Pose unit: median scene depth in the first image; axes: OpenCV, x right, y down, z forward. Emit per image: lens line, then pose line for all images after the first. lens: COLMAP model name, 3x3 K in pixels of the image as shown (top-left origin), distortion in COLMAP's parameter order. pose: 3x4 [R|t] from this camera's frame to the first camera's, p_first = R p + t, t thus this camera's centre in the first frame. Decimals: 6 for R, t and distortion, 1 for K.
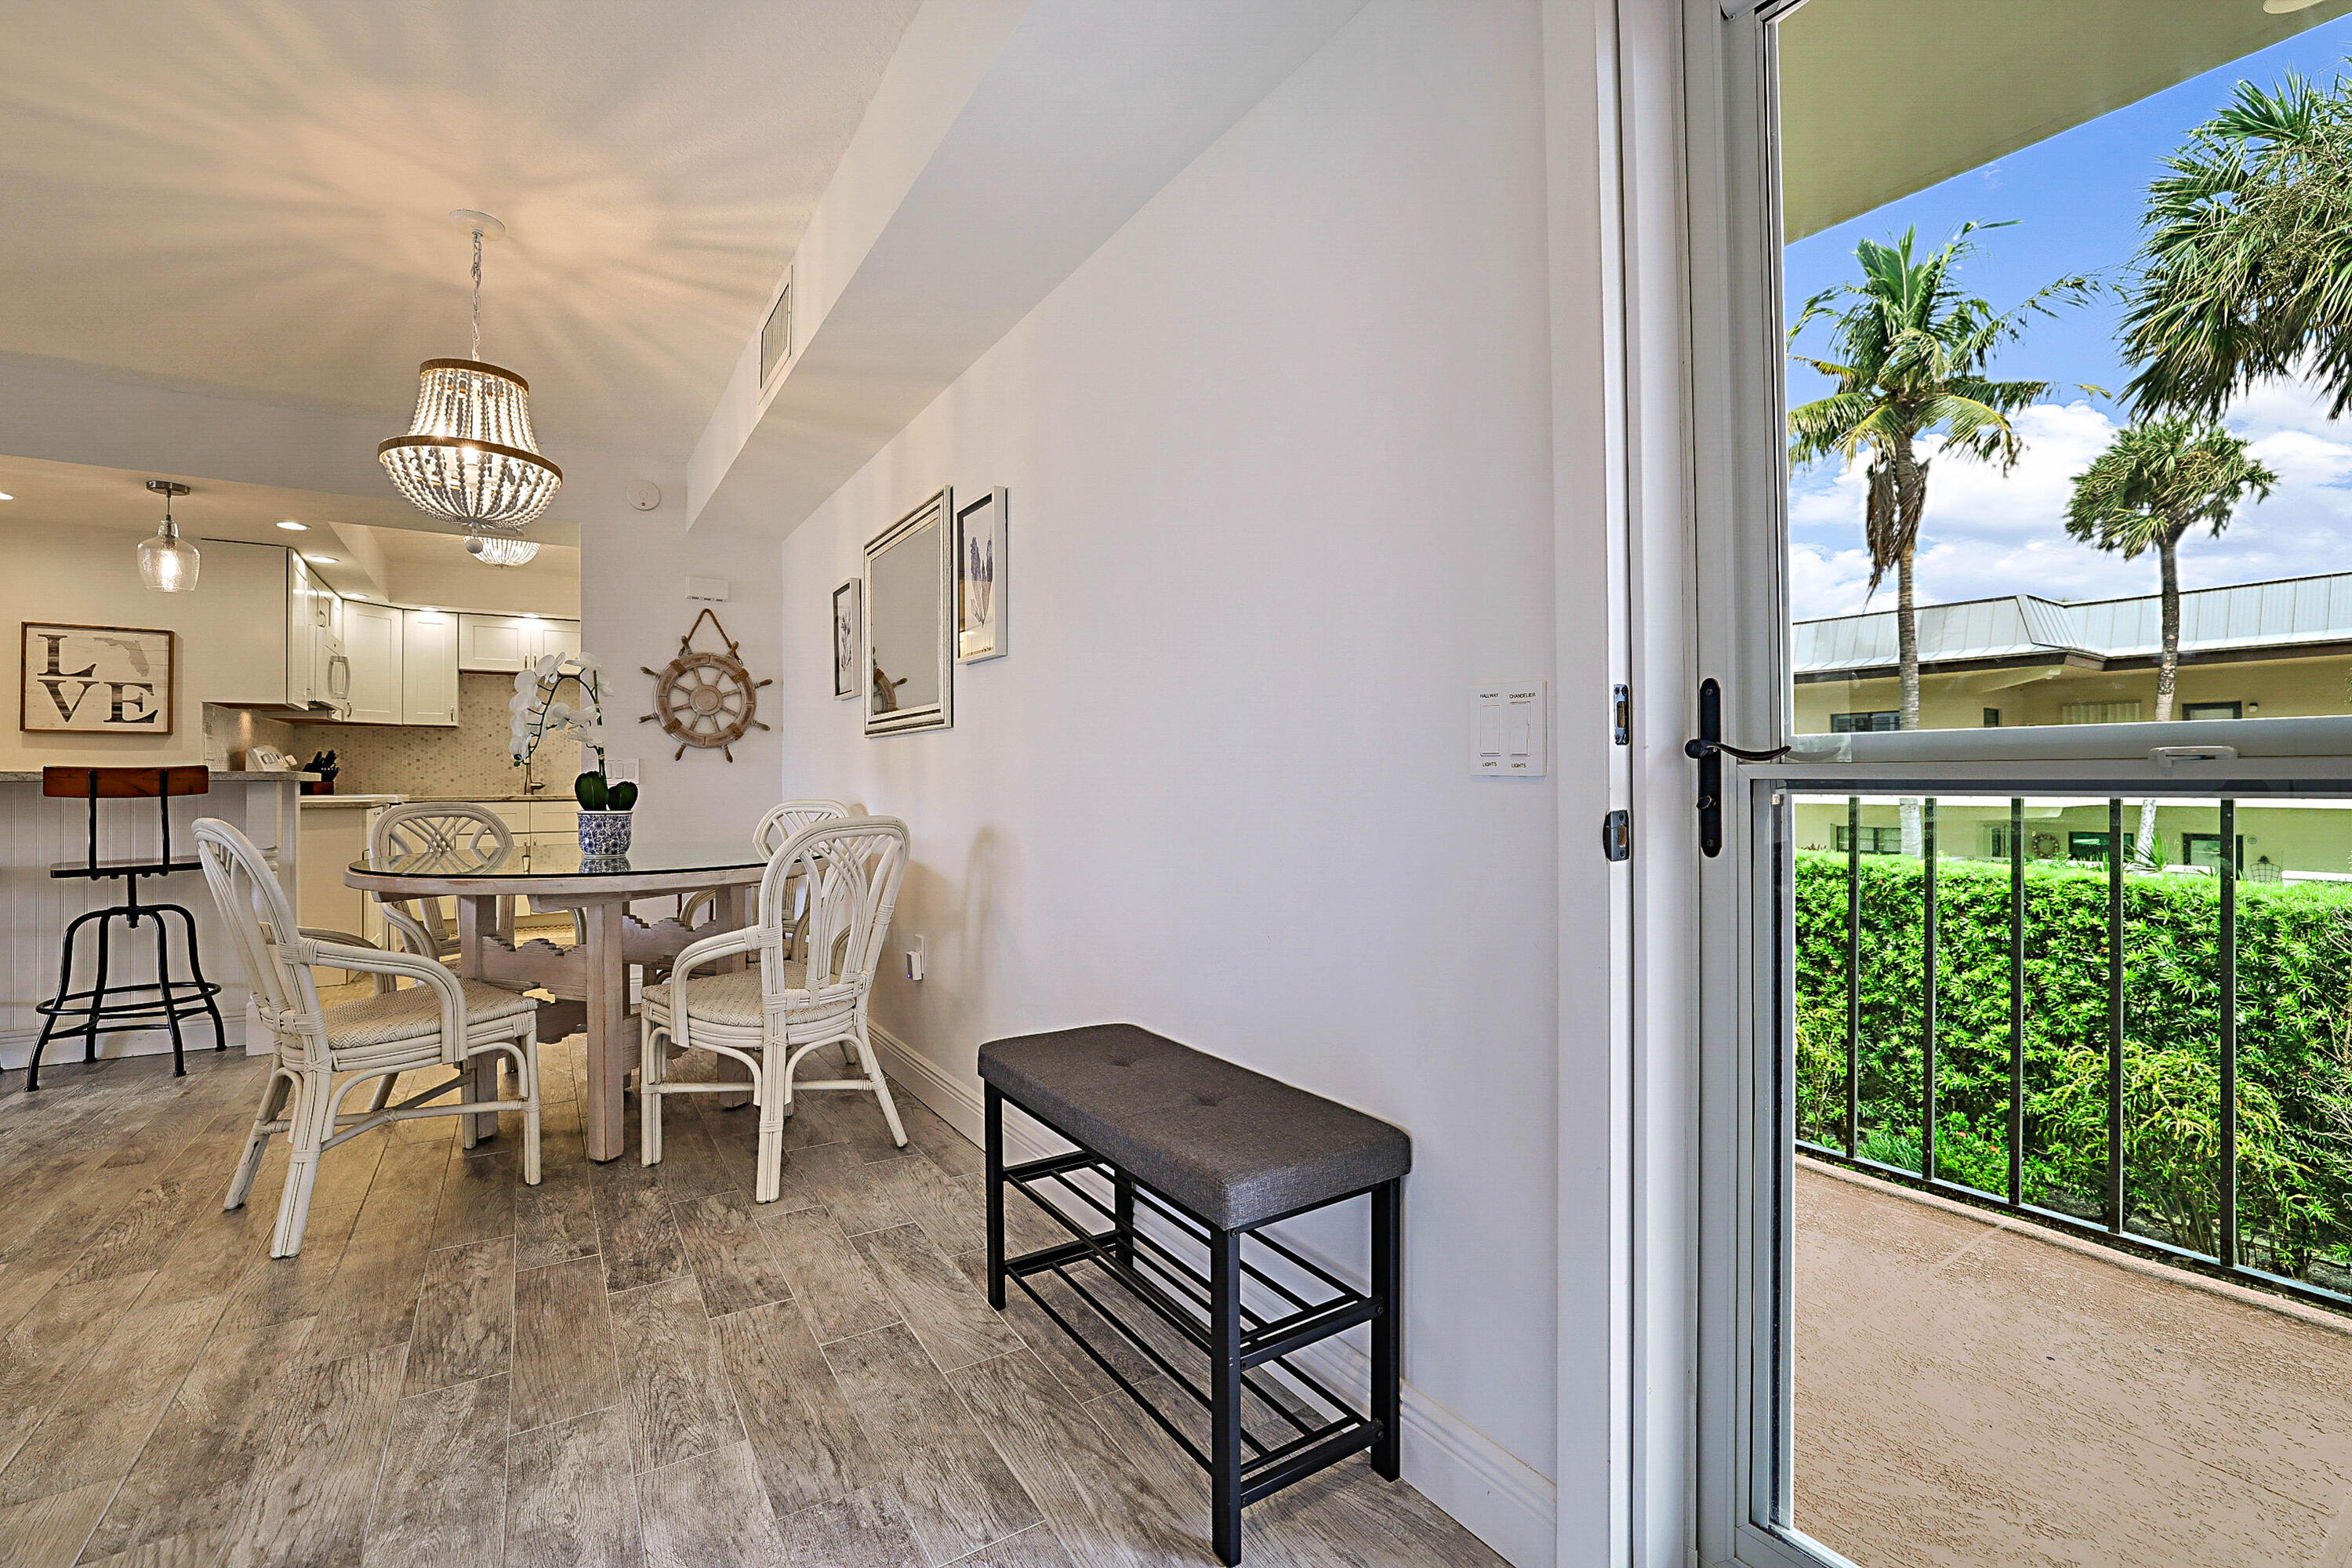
lens RADIAL K [[1021.3, 0, 1159.6], [0, 1021.3, 769.8], [0, 0, 1]] dist [-0.021616, 0.011332]
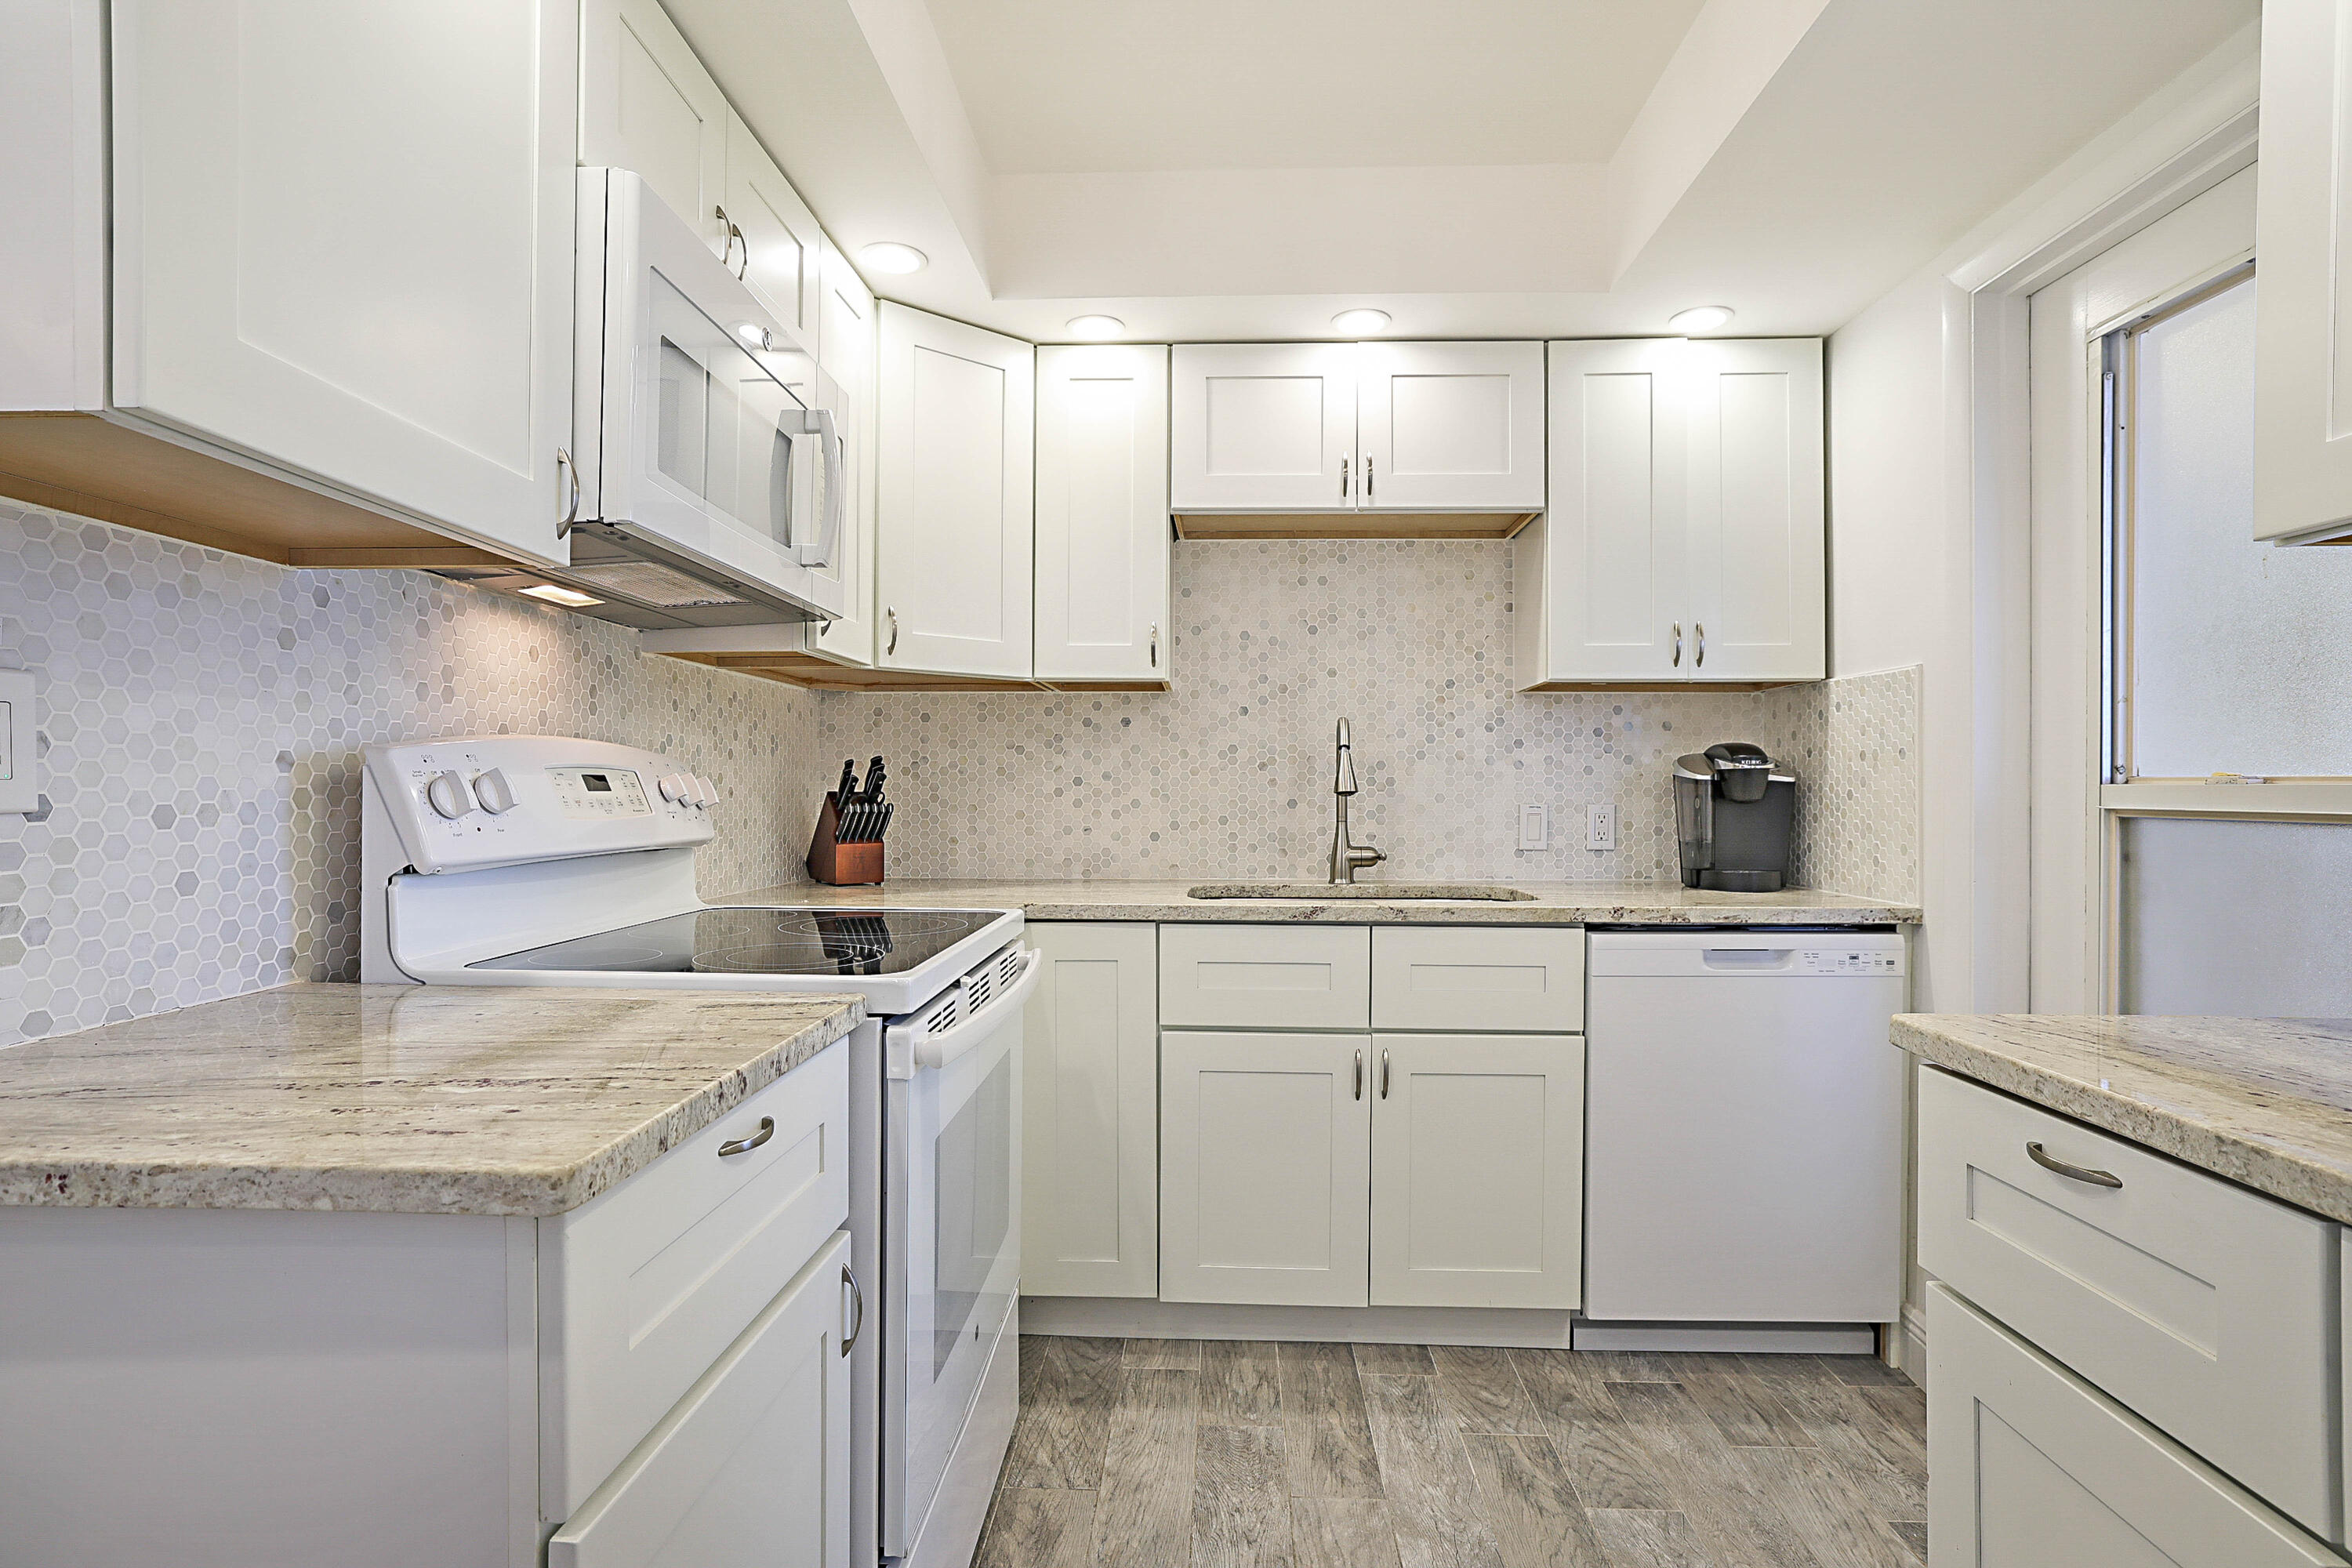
lens RADIAL K [[1164.4, 0, 1177.2], [0, 1164.4, 787.1], [0, 0, 1]] dist [-0.042455, 0.026645]
pose [[0.824255, 0.008085, -0.566162, -0.705033], [-0.002643, 0.999942, 0.010433, -0.018042], [0.566213, -0.007103, 0.824228, 1.023189]]
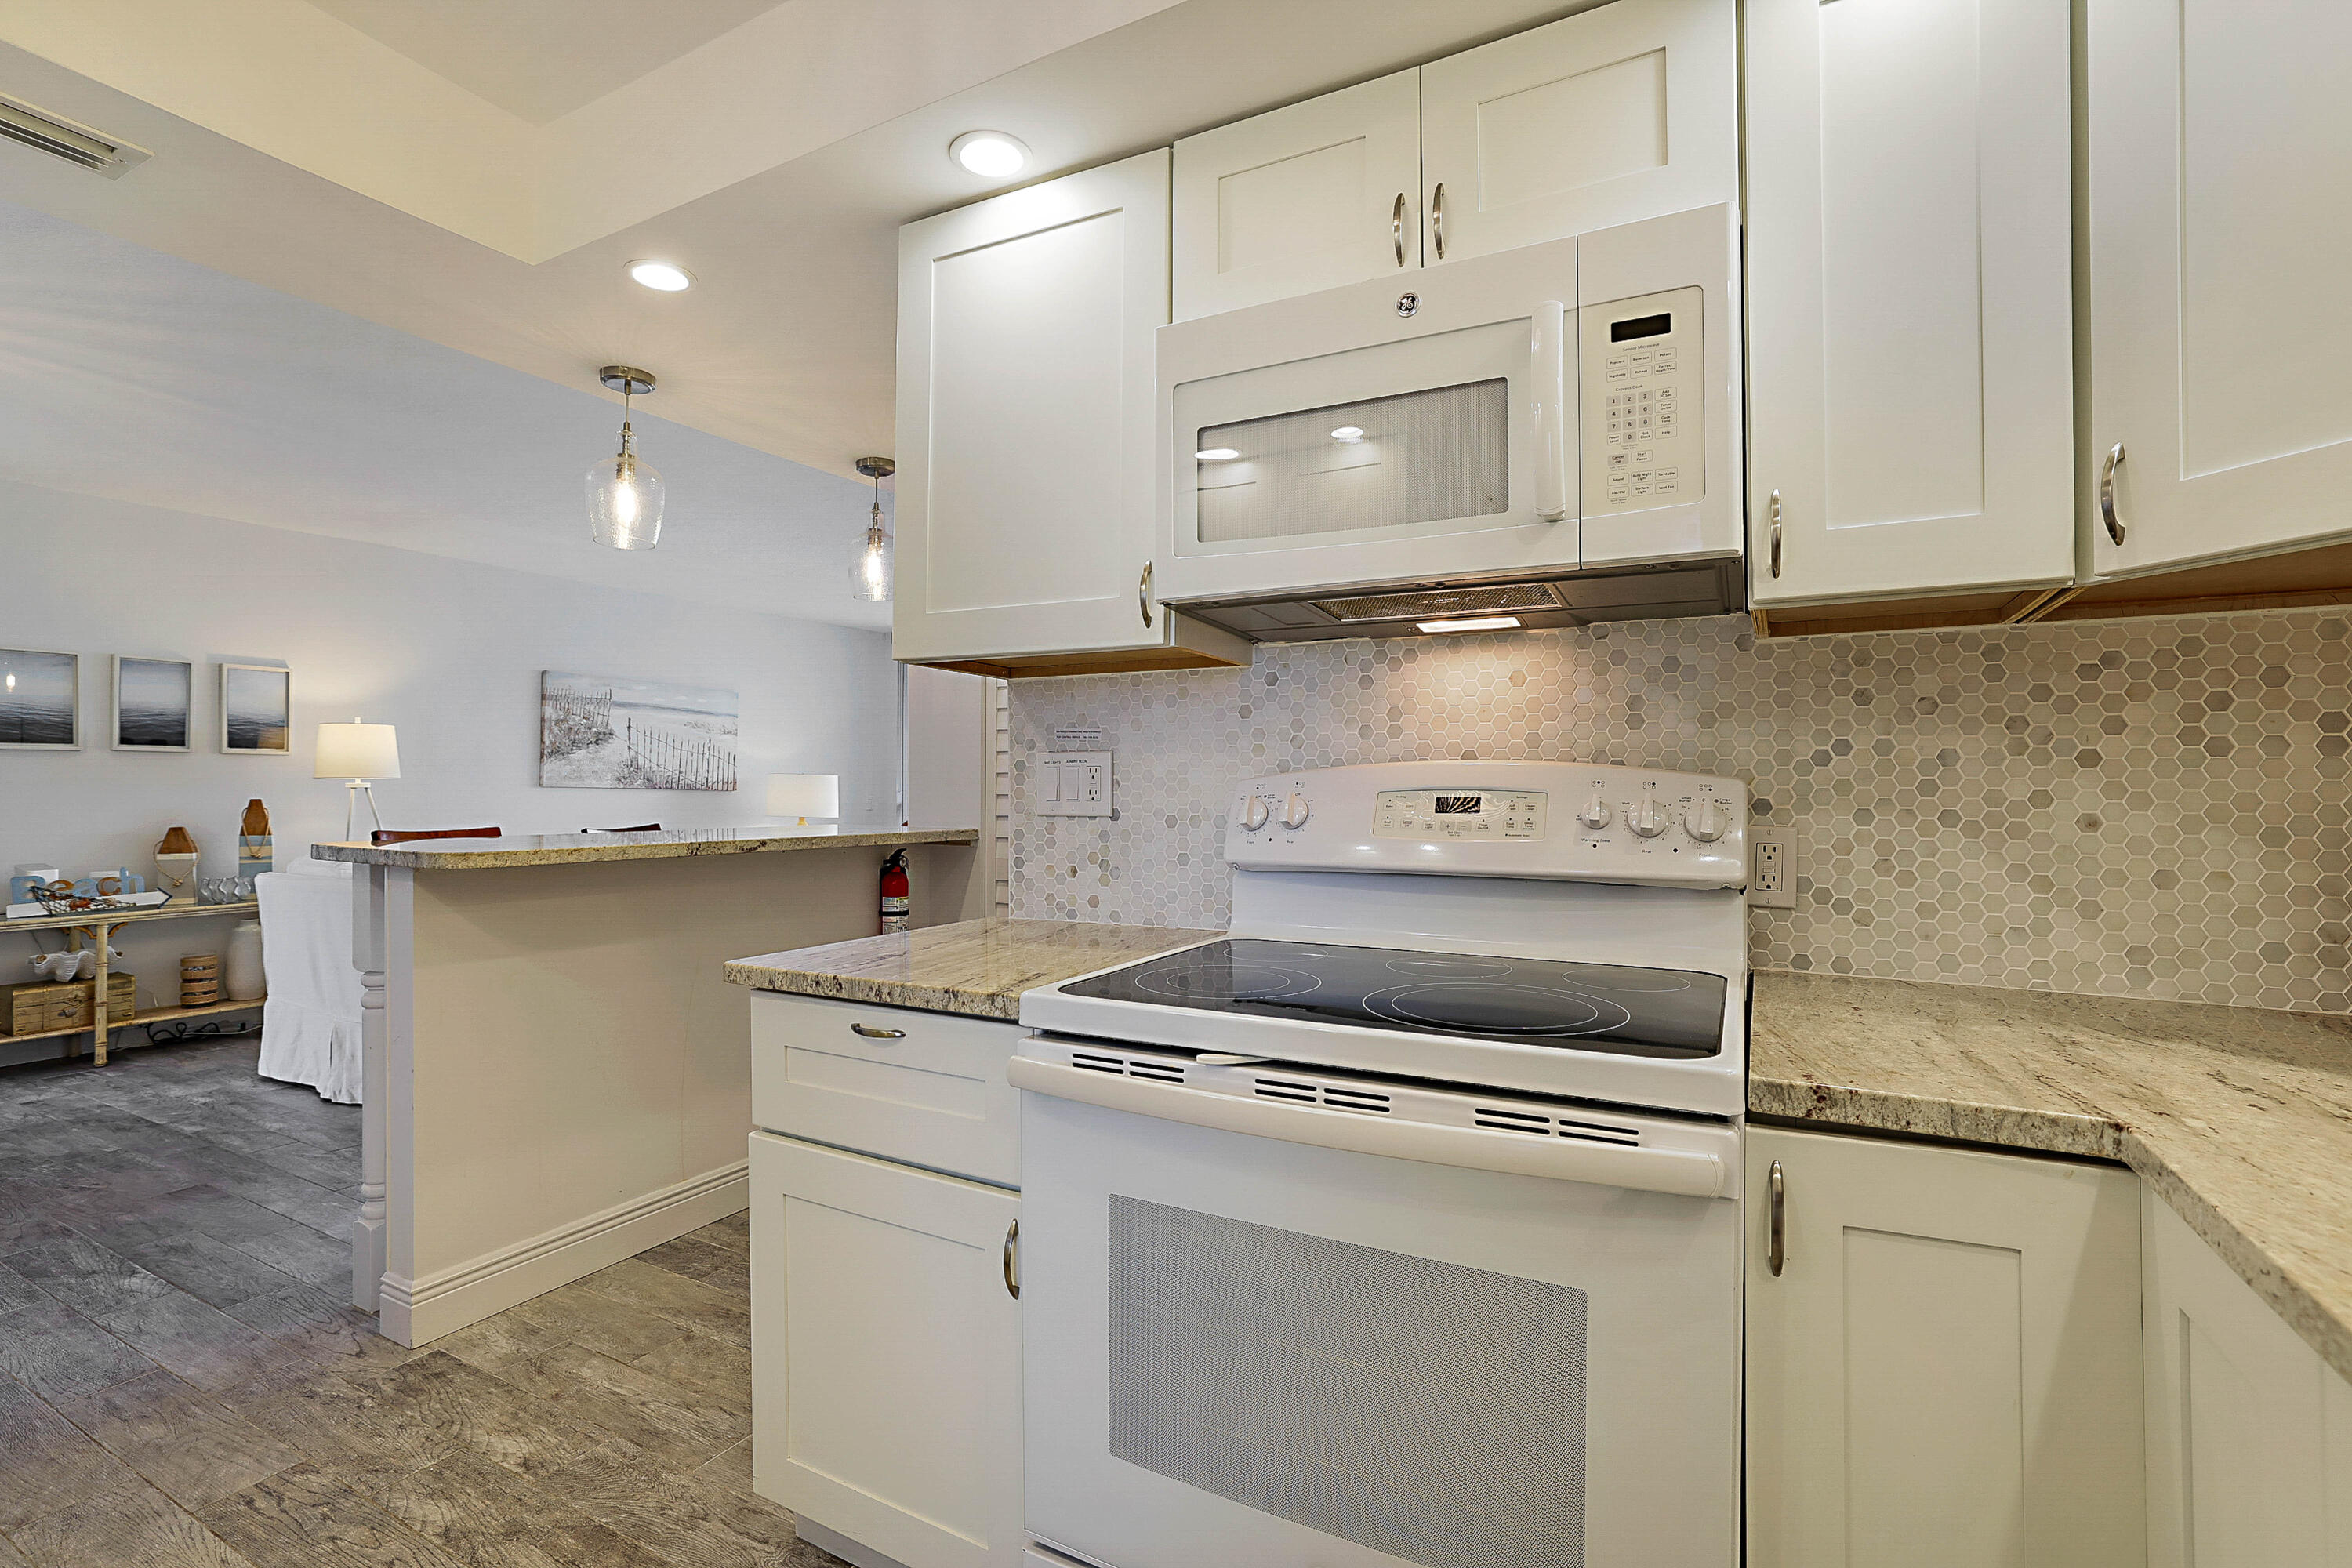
lens RADIAL K [[1071.8, 0, 1172.5], [0, 1071.8, 786.1], [0, 0, 1]] dist [-0.044202, 0.019763]
pose [[-0.870785, 0.002175, -0.491658, -0.816071], [0.007385, 0.999935, -0.008655, -0.018841], [0.491608, -0.011167, -0.870745, 1.475213]]
